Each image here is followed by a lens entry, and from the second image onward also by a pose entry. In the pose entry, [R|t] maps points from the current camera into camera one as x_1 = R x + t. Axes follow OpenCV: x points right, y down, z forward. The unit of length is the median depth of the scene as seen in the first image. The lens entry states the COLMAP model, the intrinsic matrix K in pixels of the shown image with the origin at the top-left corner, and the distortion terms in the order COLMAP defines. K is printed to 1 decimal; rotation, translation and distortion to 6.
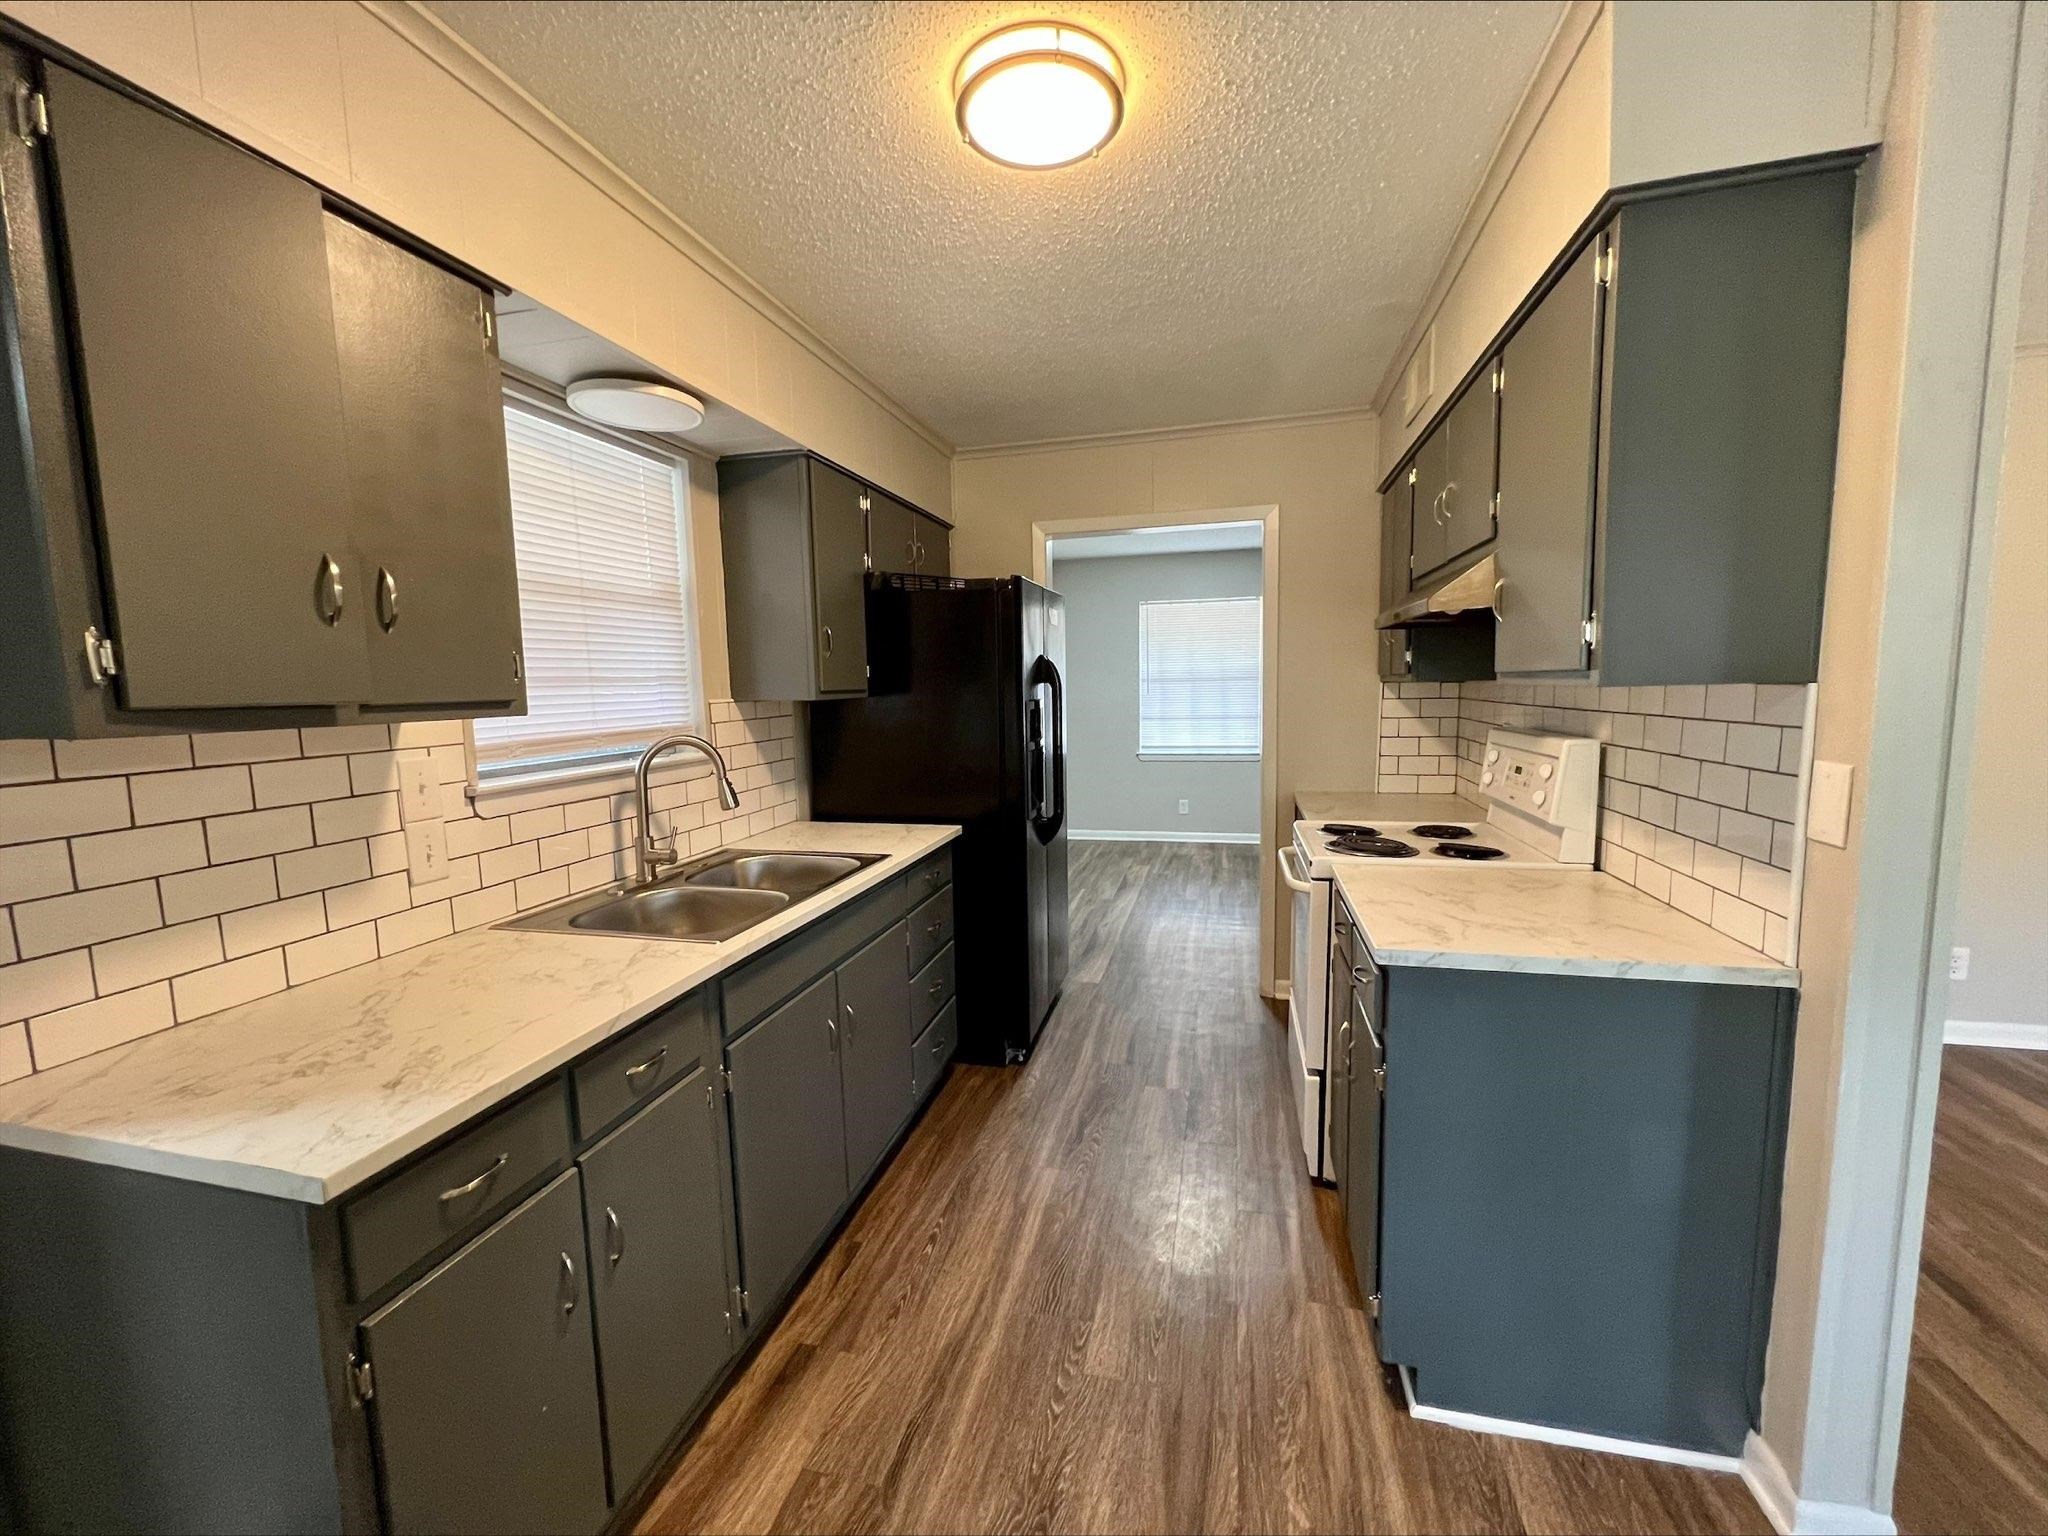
lens RADIAL K [[817.9, 0, 1023.3], [0, 817.9, 770.4], [0, 0, 1]] dist [-0.000467, -0.000111]
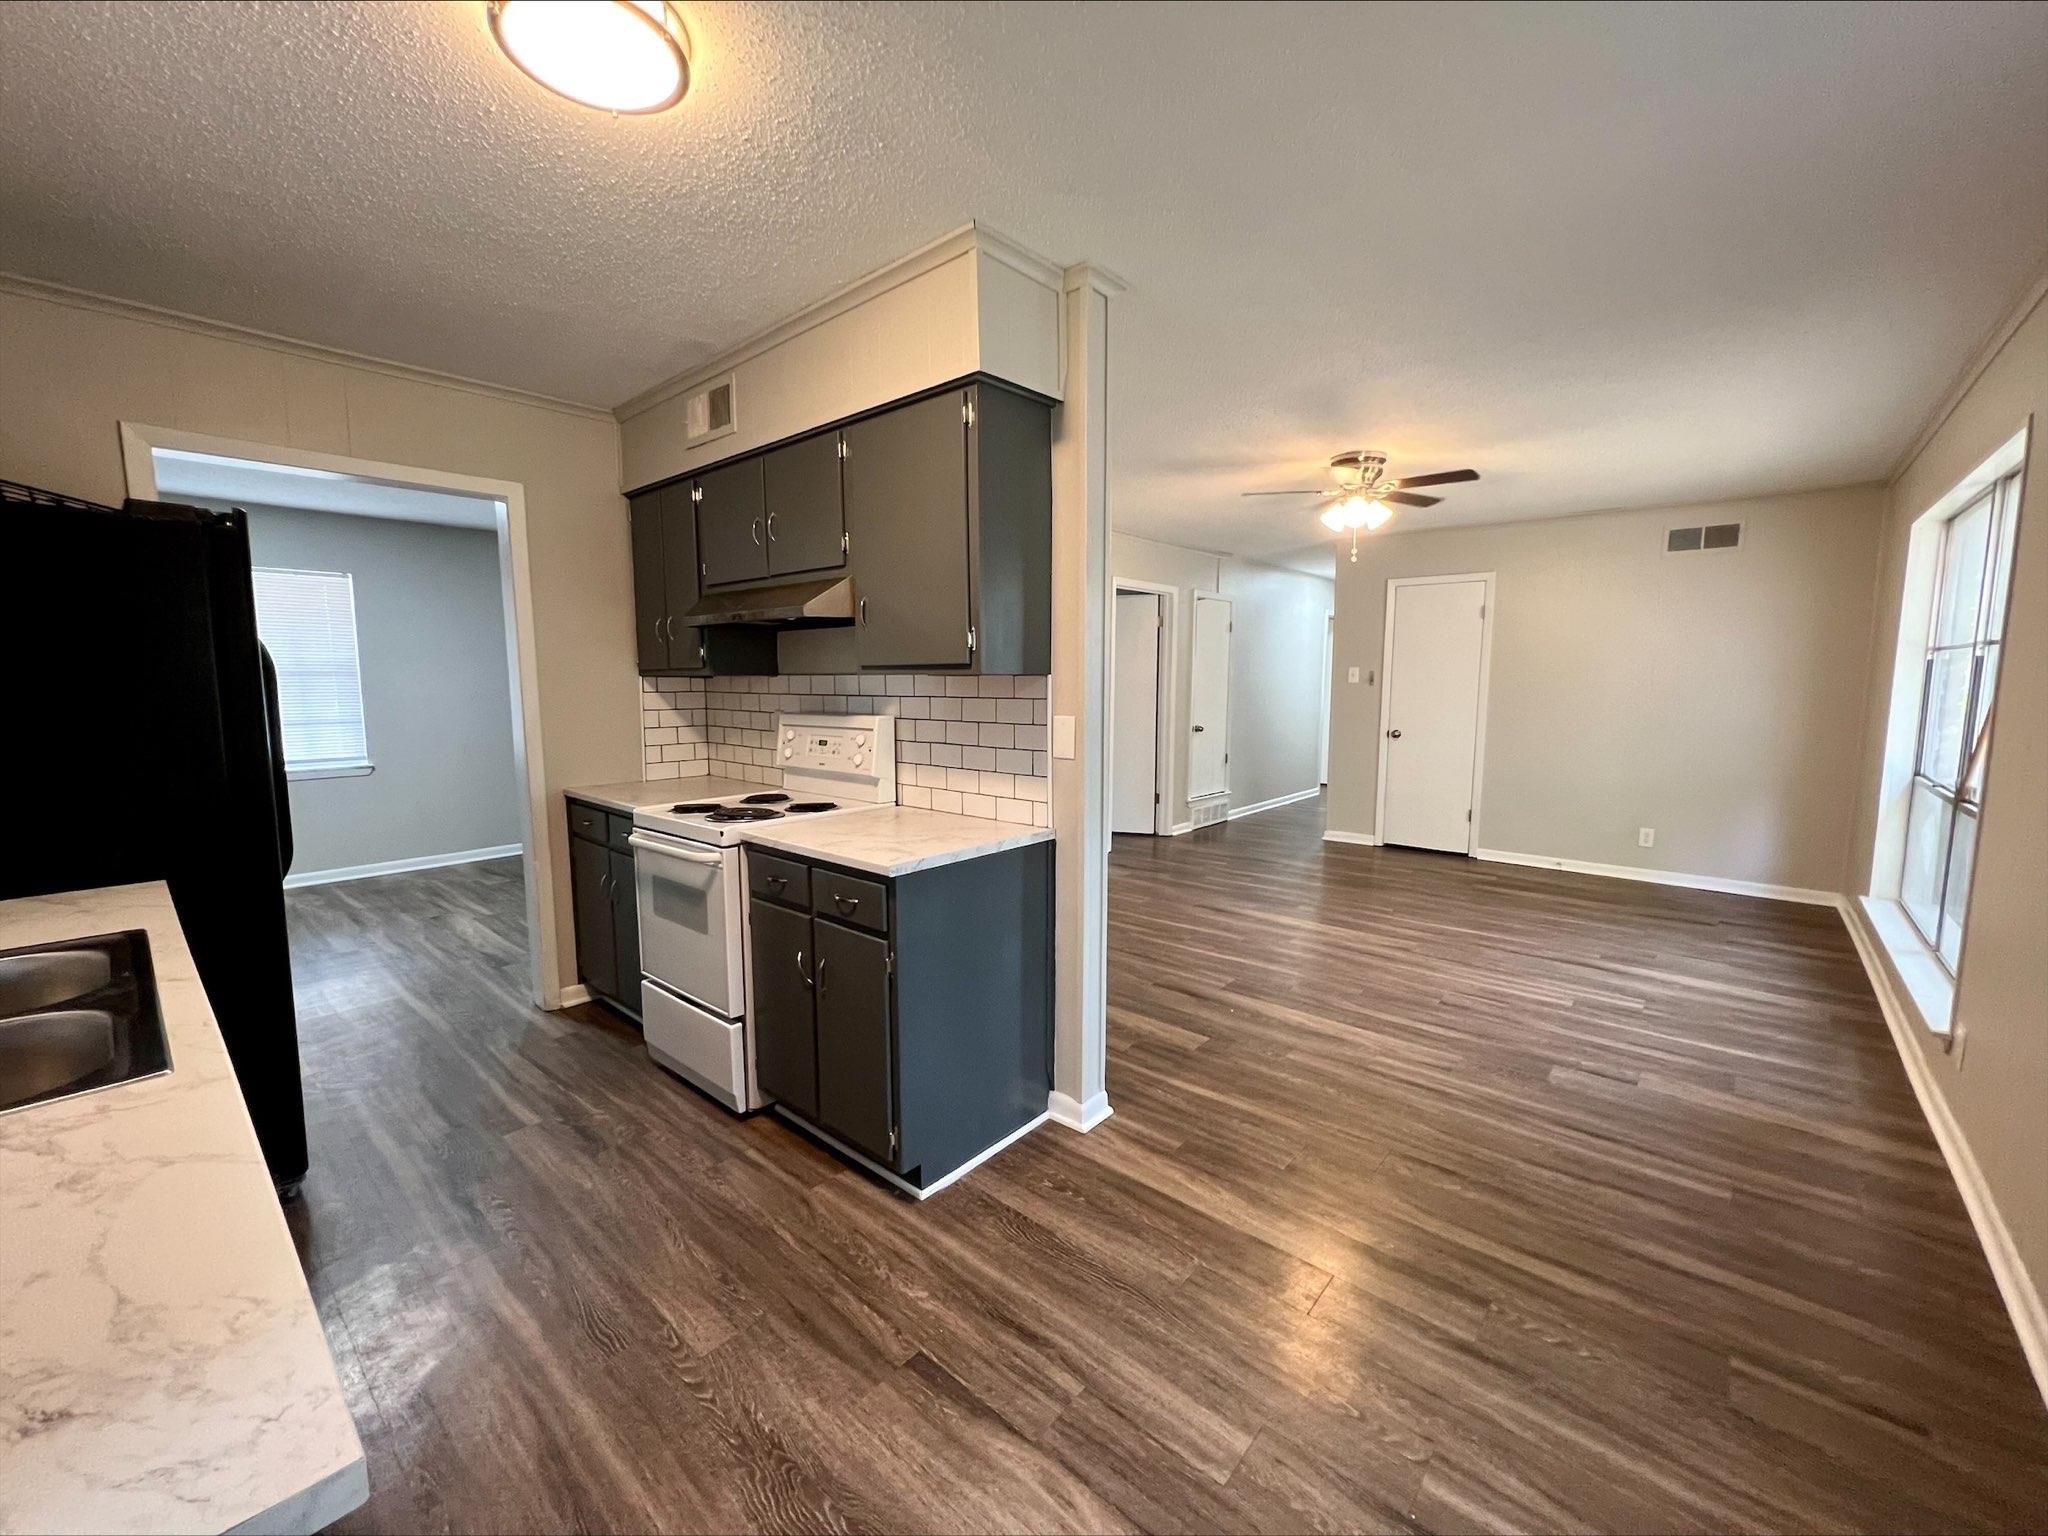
lens RADIAL K [[817.9, 0, 1024.7], [0, 817.9, 768.8], [0, 0, 1]] dist [-0.000467, -0.000111]
pose [[0.453598, -0.075760, 0.887981, -0.602114], [0.085693, 0.995471, 0.041157, 0.021410], [-0.887077, 0.057425, 0.458035, 0.165424]]
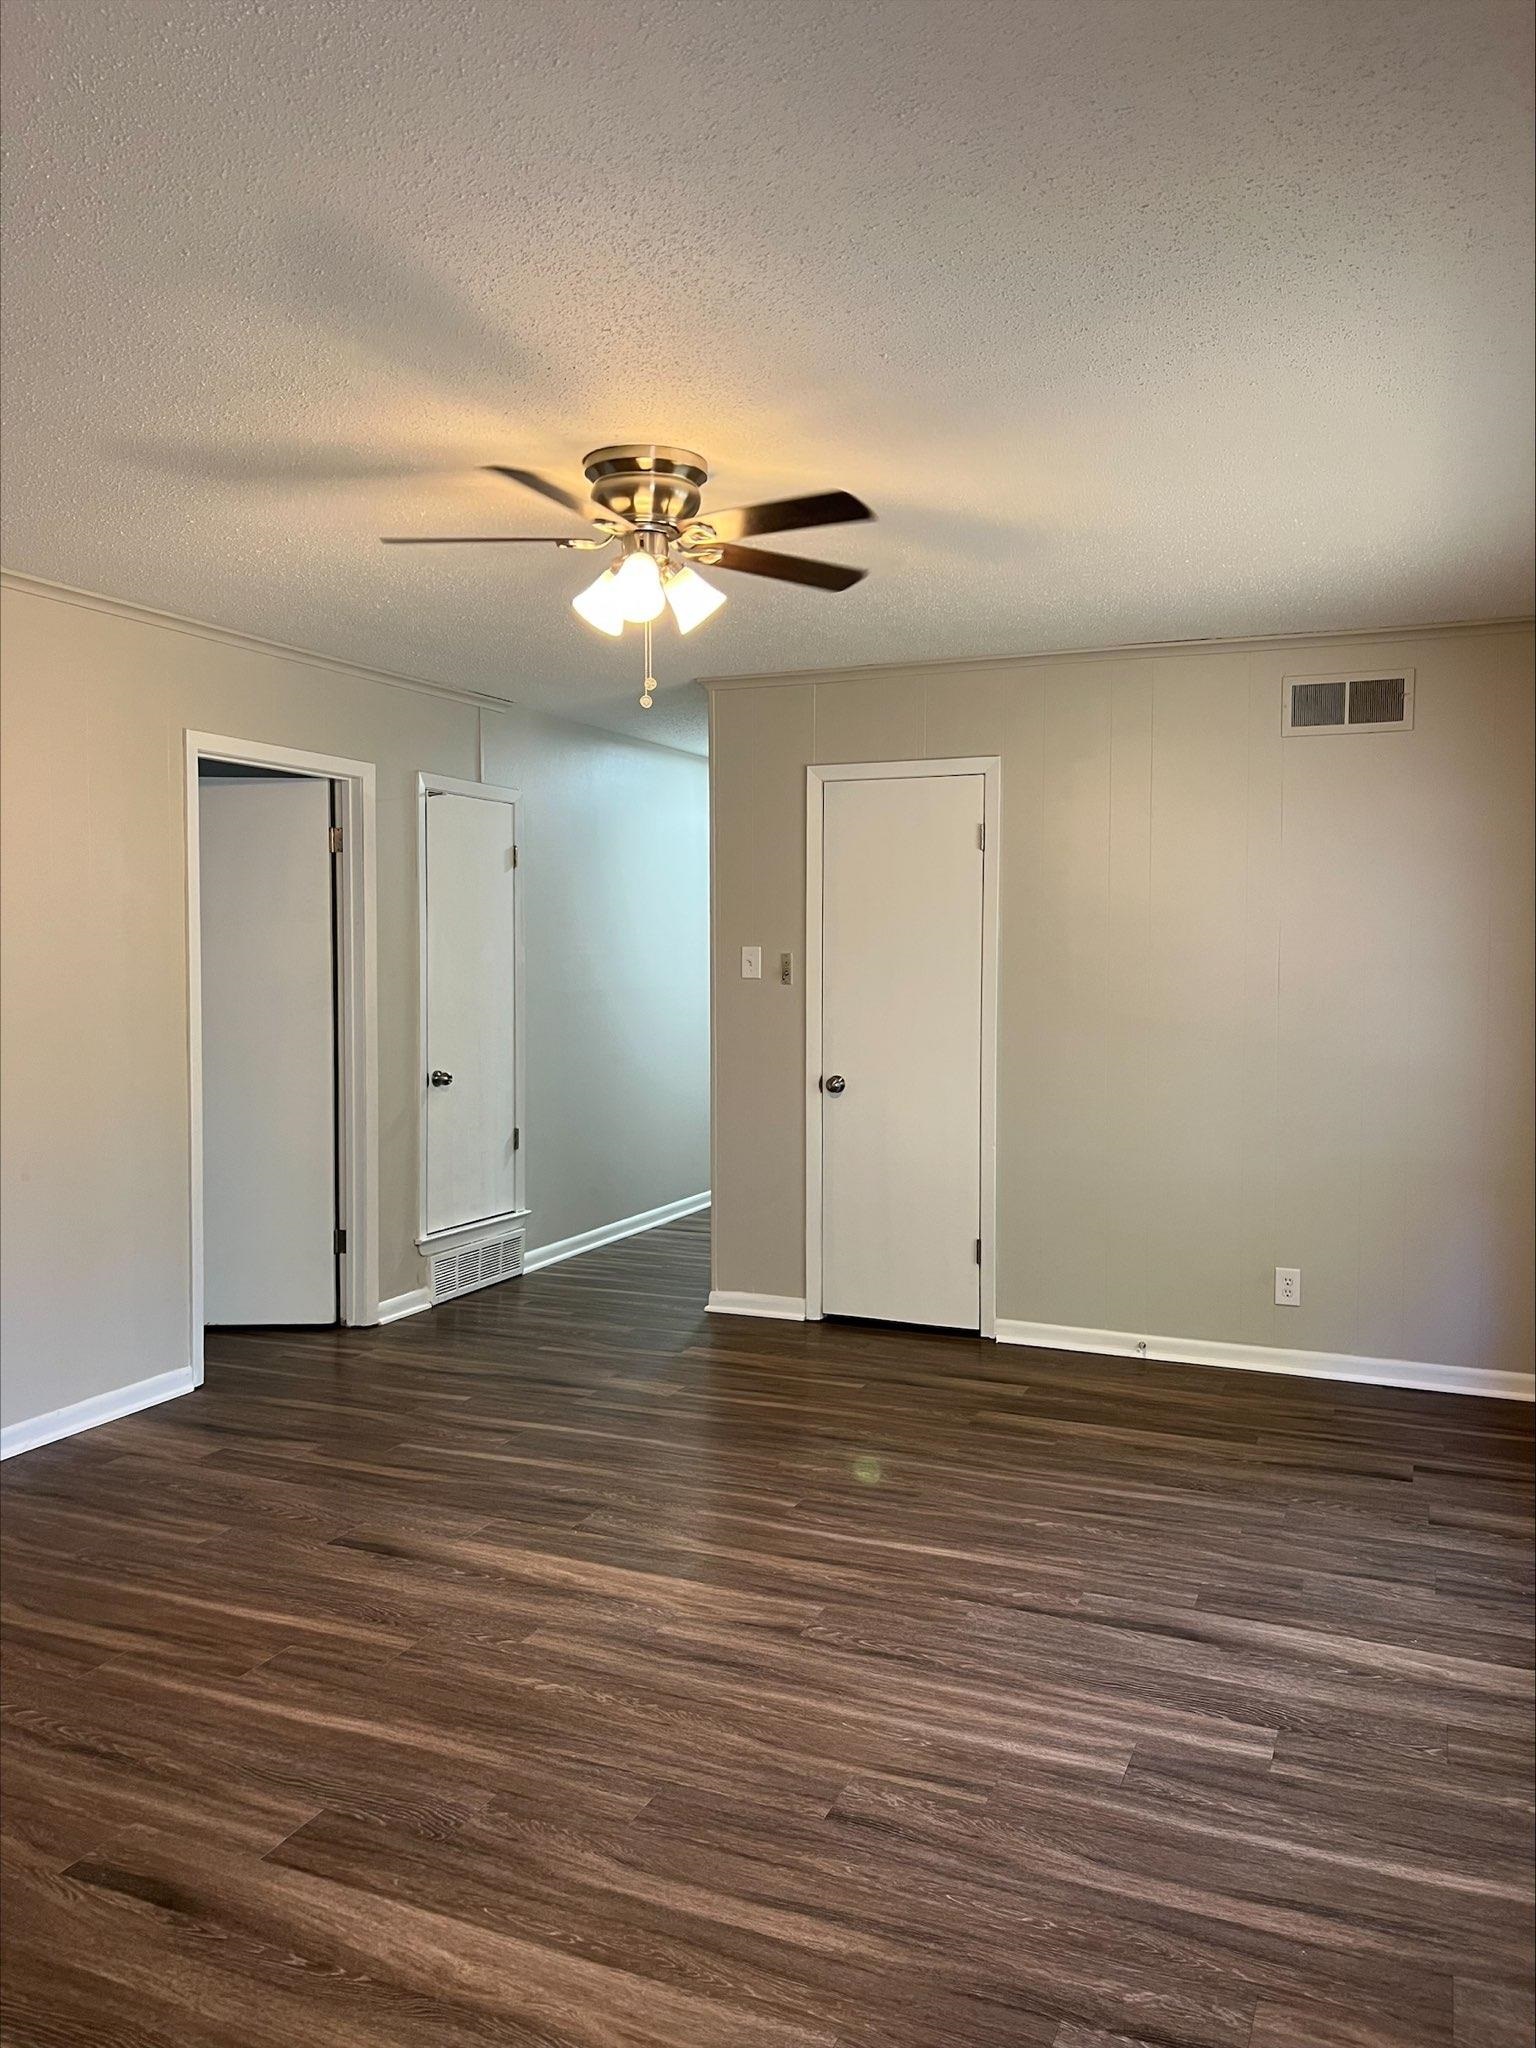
lens RADIAL K [[1534.7, 0, 763.6], [0, 1534.7, 1018.6], [0, 0, 1]] dist [0.020221, -0.021730]
pose [[0.164571, -0.020817, 0.986145, -0.277664], [0.099598, 0.995018, 0.004384, 0.006554], [-0.981324, 0.097497, 0.165825, 0.073884]]
